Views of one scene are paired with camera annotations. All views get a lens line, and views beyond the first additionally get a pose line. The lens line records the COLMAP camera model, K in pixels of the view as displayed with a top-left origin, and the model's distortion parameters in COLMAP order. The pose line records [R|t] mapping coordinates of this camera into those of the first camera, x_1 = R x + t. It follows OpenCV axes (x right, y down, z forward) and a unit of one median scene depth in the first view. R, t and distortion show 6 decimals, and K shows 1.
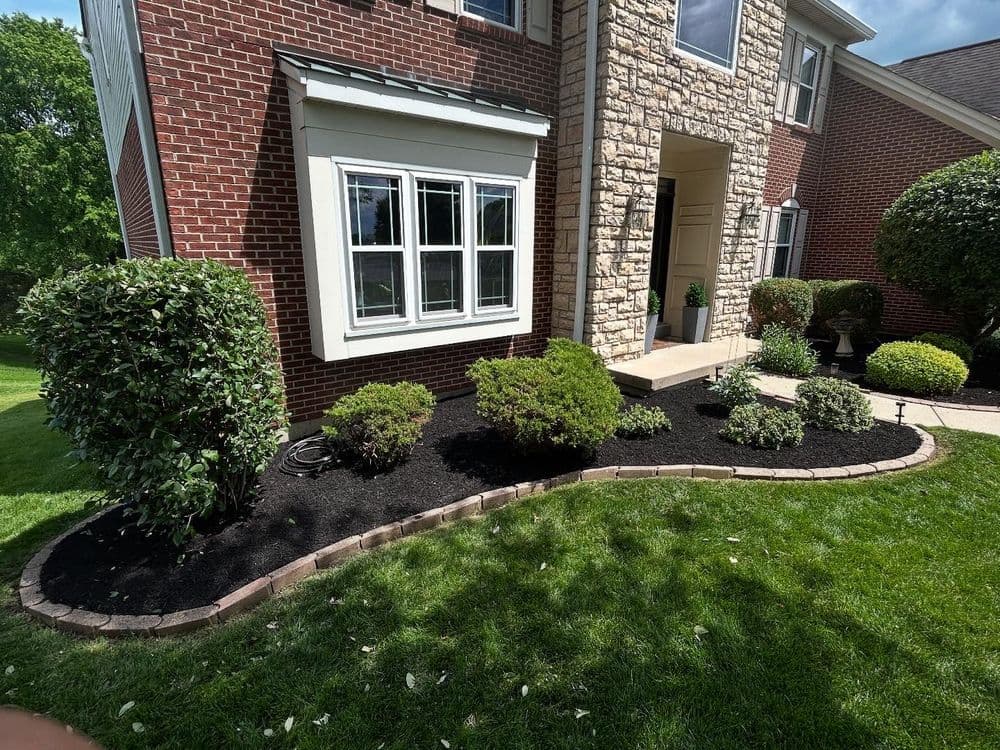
lens RADIAL K [[507.9, 0, 501.6], [0, 507.9, 375.2], [0, 0, 1]] dist [-0.002921, 0.000238]
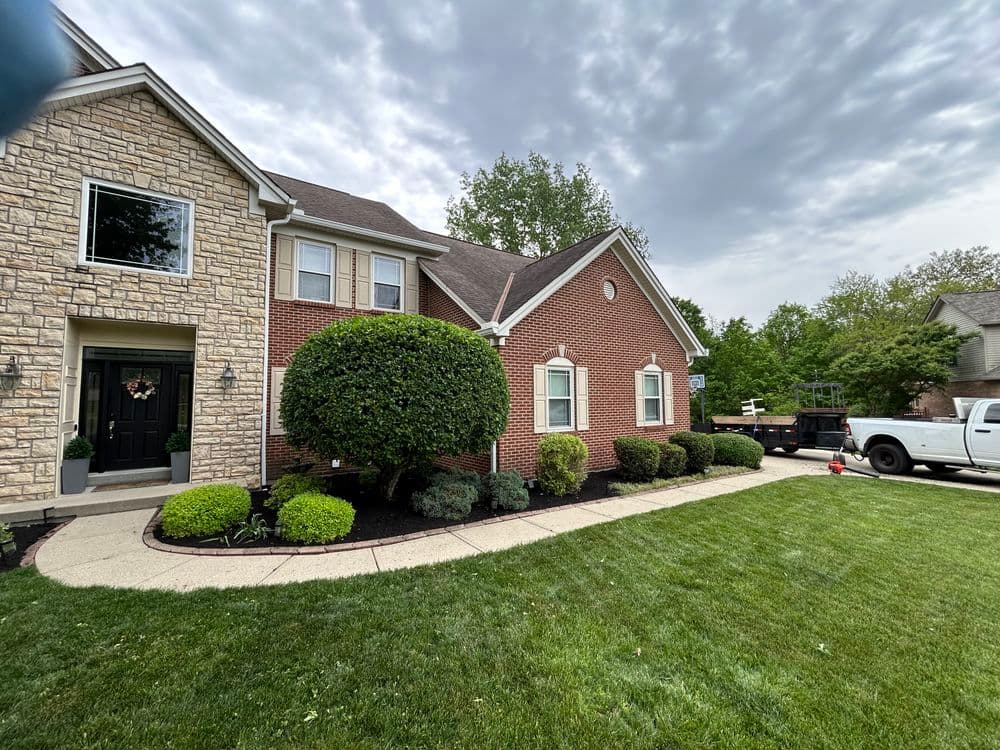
lens RADIAL K [[403.0, 0, 498.9], [0, 403.0, 375.9], [0, 0, 1]] dist [-0.002430, -0.001579]
pose [[0.998505, -0.019130, -0.051201, 1.508284], [0.002174, 0.949911, -0.312512, -0.014365], [0.054615, 0.311934, 0.948533, 0.134963]]
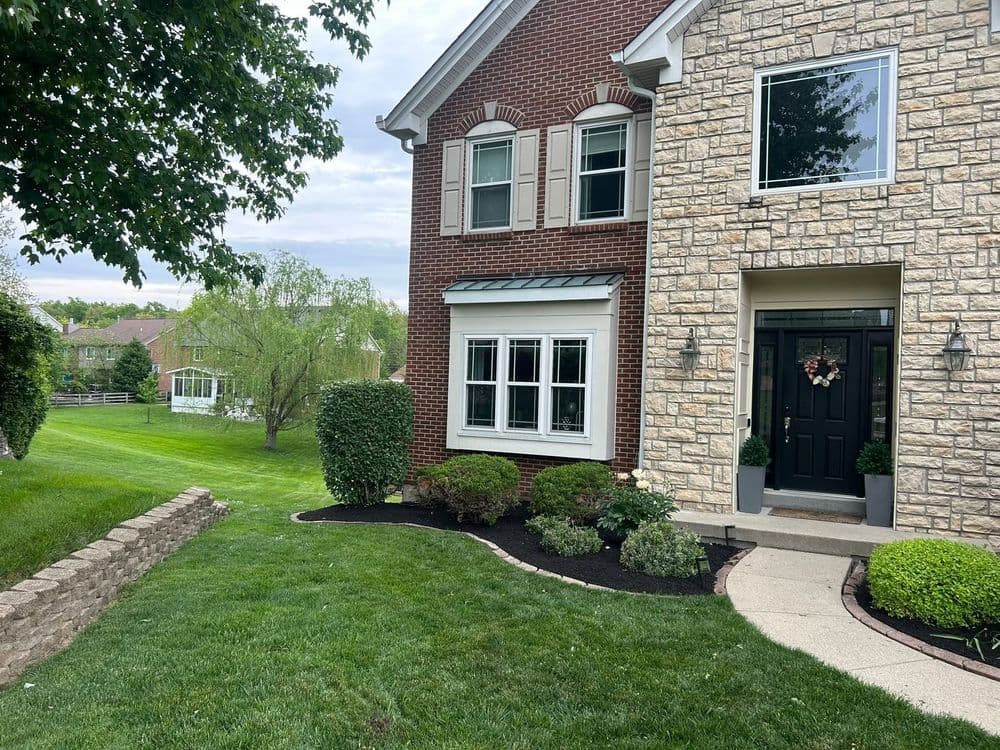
lens RADIAL K [[754.2, 0, 499.3], [0, 754.2, 376.1], [0, 0, 1]] dist [0.013344, -0.017945]
pose [[0.397731, -0.004537, -0.917491, 1.474782], [-0.262094, 0.957757, -0.118353, -0.005414], [0.879271, 0.287542, 0.379741, 0.119705]]
